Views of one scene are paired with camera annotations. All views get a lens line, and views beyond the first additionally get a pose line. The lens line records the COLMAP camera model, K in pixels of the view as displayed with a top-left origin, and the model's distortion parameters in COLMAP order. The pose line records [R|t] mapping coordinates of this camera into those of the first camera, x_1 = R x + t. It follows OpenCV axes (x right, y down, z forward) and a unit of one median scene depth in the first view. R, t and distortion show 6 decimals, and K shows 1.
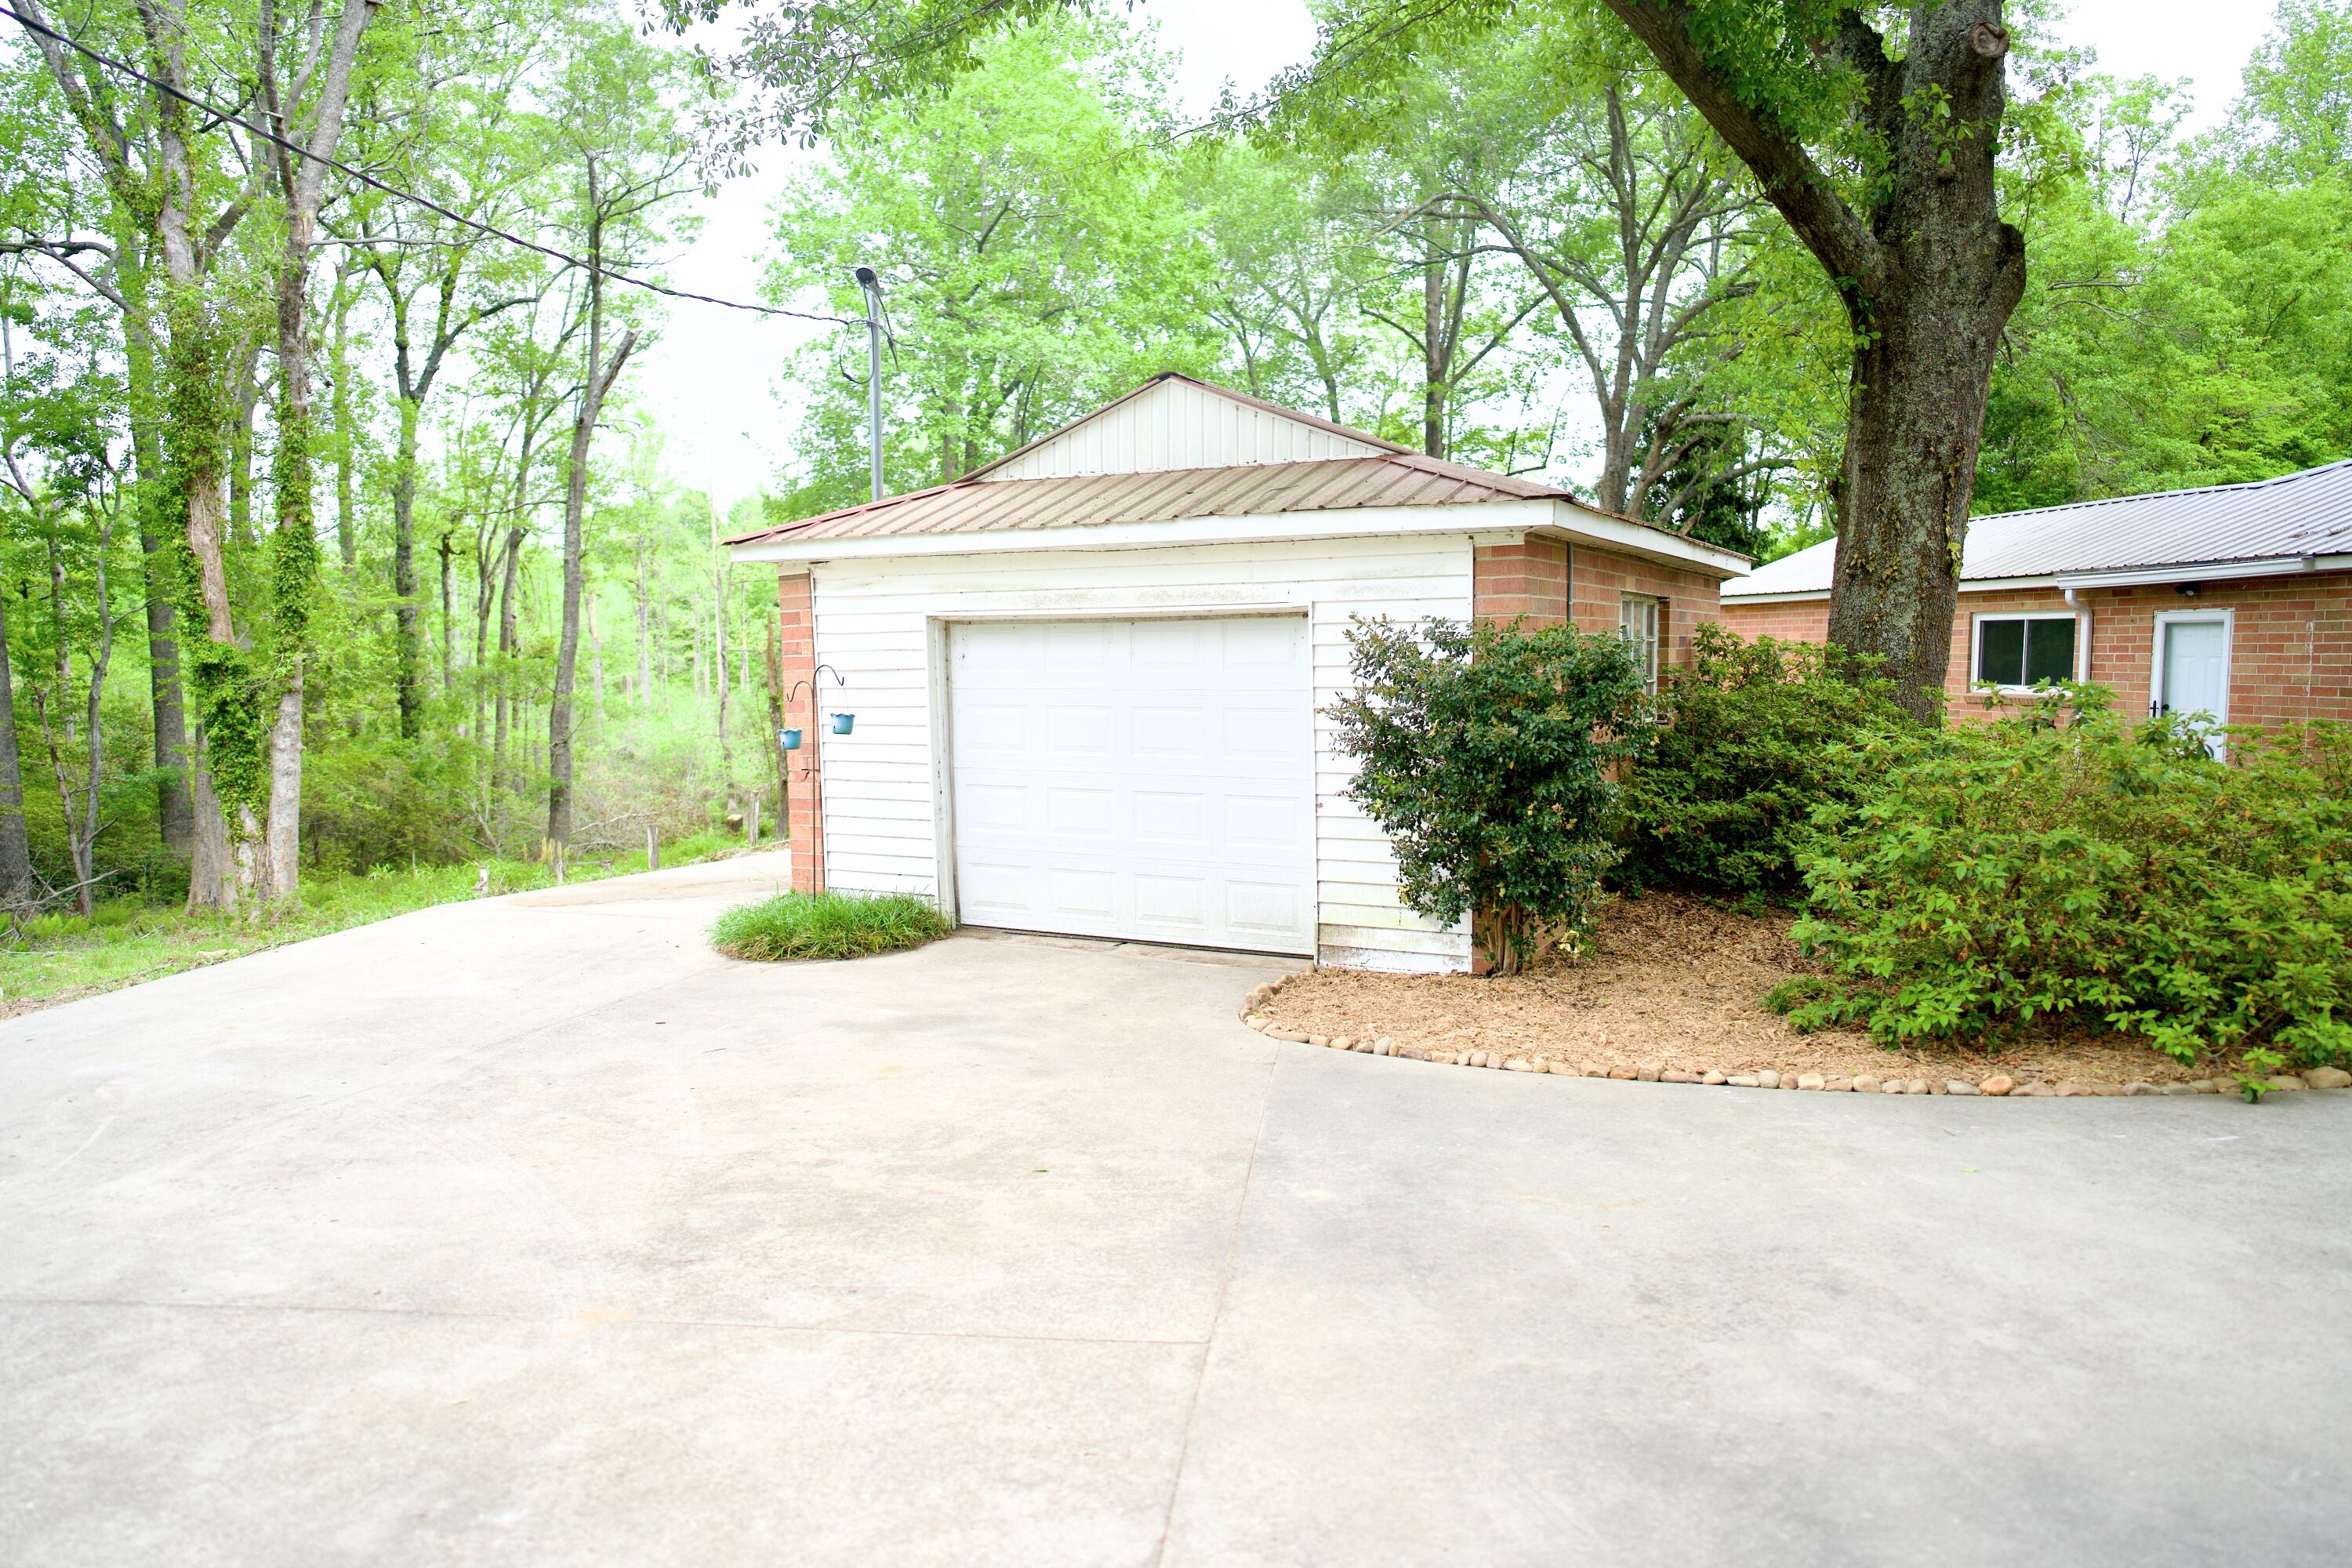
lens RADIAL K [[1530.3, 0, 1162.8], [0, 1530.3, 774.7], [0, 0, 1]] dist [-0.007676, 0.009197]
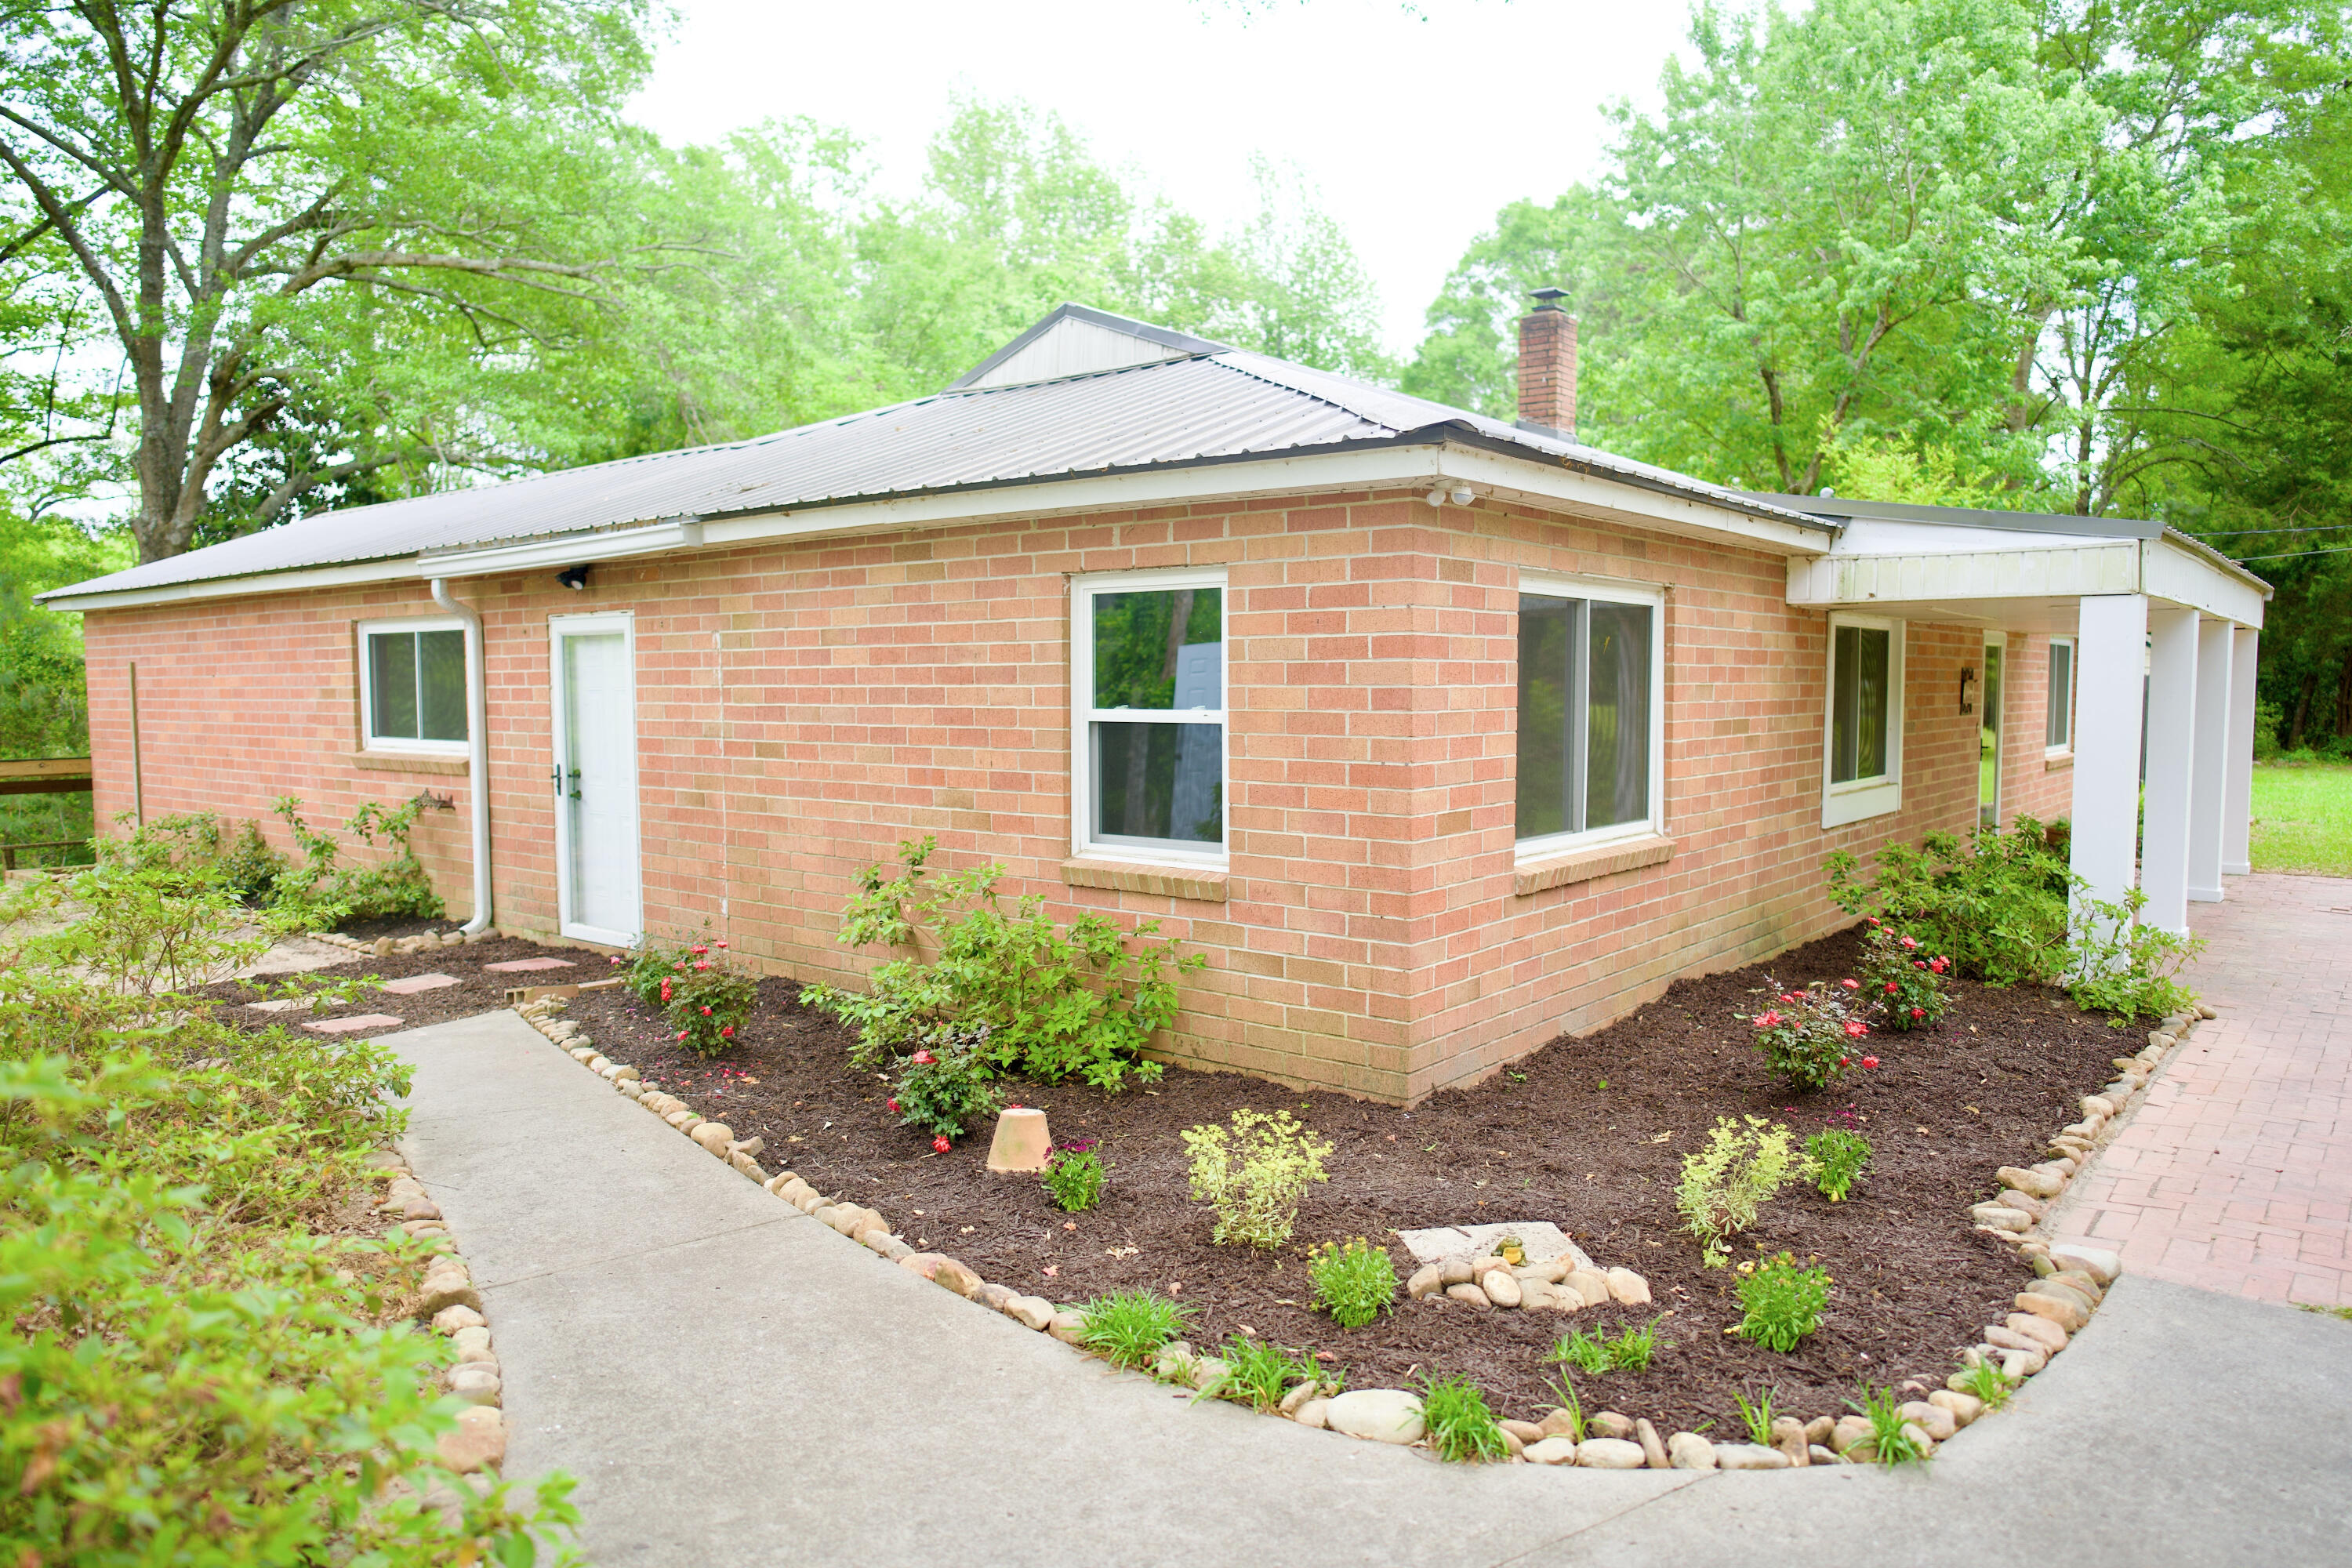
lens RADIAL K [[1530.3, 0, 1180.1], [0, 1530.3, 791.8], [0, 0, 1]] dist [-0.007676, 0.009197]
pose [[0.745606, -0.050110, 0.664500, 0.426989], [0.057428, 0.998291, 0.010843, -0.029727], [-0.663908, 0.030076, 0.747209, 0.380637]]
